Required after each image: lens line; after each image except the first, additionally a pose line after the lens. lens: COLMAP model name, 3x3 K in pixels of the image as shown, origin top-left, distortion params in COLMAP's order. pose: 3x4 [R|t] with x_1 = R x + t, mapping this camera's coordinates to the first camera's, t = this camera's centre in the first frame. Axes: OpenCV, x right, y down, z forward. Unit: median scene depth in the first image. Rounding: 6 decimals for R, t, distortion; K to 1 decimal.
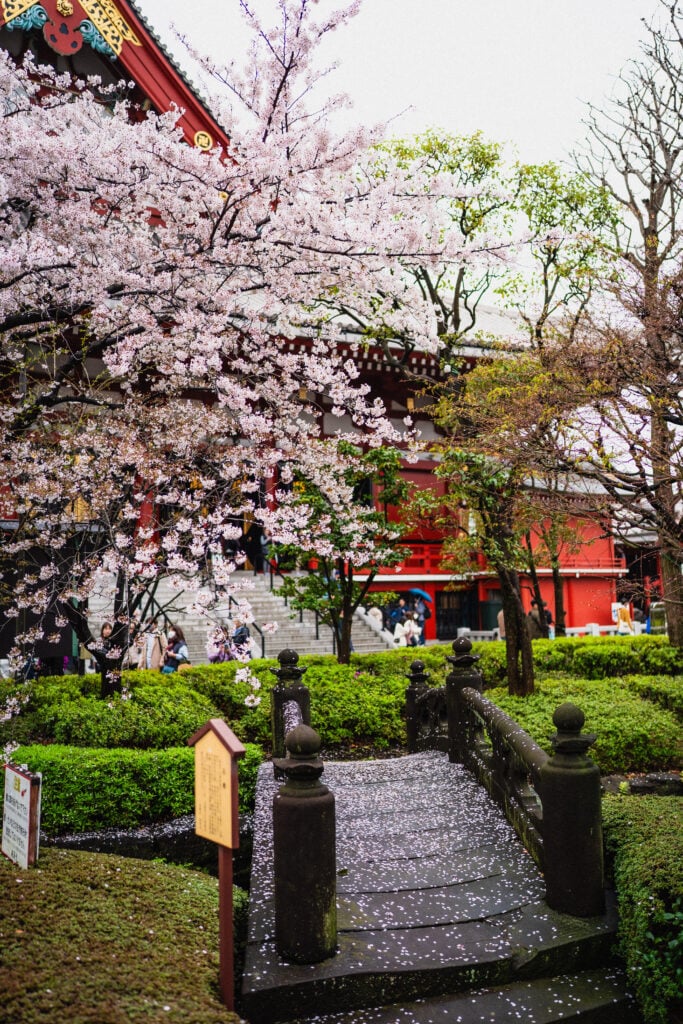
lens RADIAL K [[984.2, 0, 328.6], [0, 984.2, 512.8], [0, 0, 1]] dist [0.012687, 0.001916]
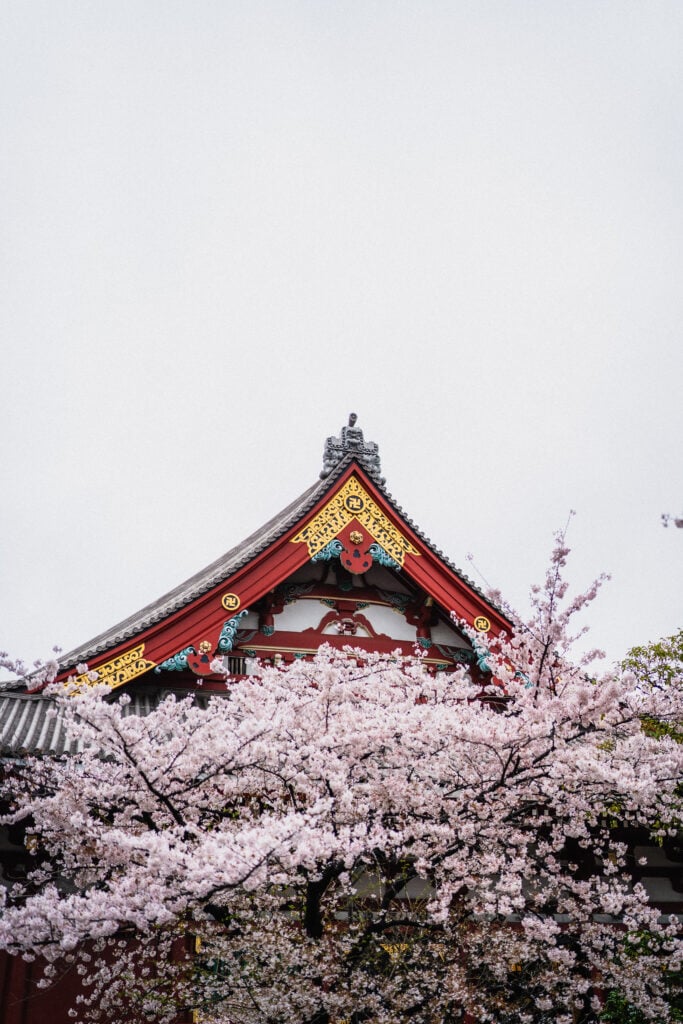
lens RADIAL K [[984.2, 0, 328.6], [0, 984.2, 512.8], [0, 0, 1]] dist [0.012687, 0.001916]
pose [[0.952835, -0.168331, -0.252526, 0.032946], [0.041798, 0.896938, -0.440177, -0.042542], [0.300595, 0.408861, 0.861670, -0.207620]]
